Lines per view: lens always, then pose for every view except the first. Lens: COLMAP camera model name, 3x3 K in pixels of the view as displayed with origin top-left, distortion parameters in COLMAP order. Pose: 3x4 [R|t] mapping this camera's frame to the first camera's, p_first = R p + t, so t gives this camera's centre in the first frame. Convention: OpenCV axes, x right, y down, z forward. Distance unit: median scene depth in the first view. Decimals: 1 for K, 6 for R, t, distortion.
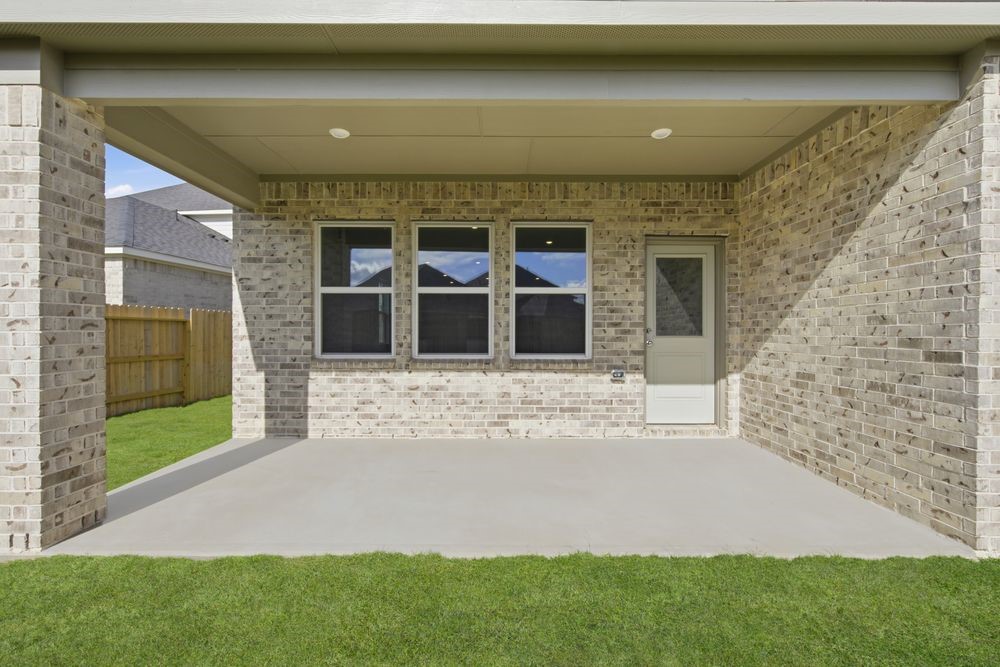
lens RADIAL K [[446.3, 0, 500.0], [0, 446.3, 333.5], [0, 0, 1]] dist [0.001360, 0.000031]
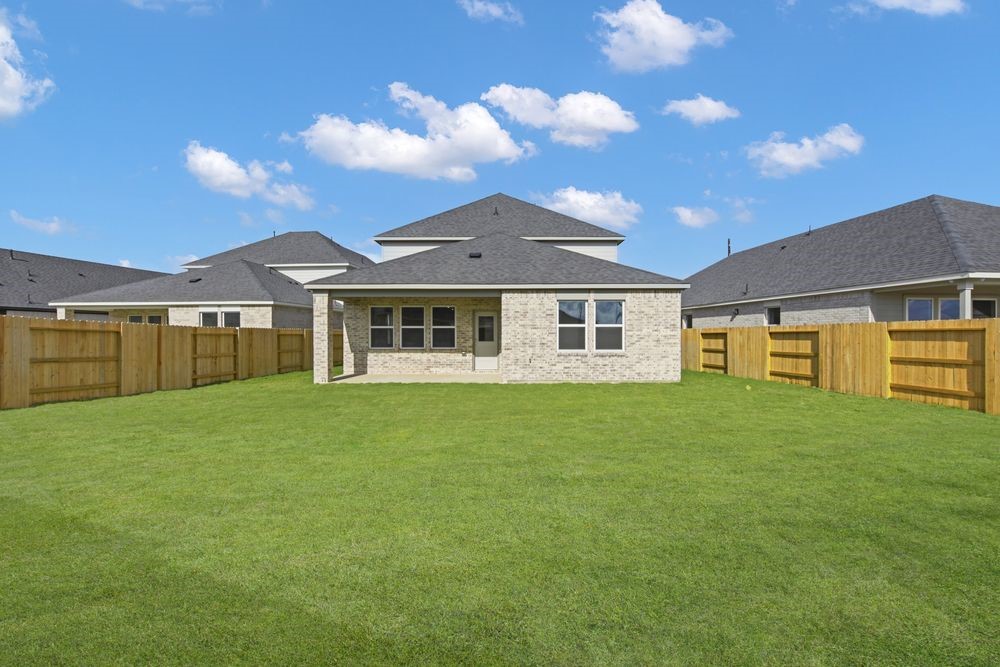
lens RADIAL K [[446.3, 0, 500.0], [0, 446.3, 333.5], [0, 0, 1]] dist [0.001360, 0.000031]
pose [[1.000000, -0.000661, 0.000586, 0.516640], [0.000661, 1.000000, -0.000086, -0.052122], [-0.000586, 0.000086, 1.000000, -2.183848]]
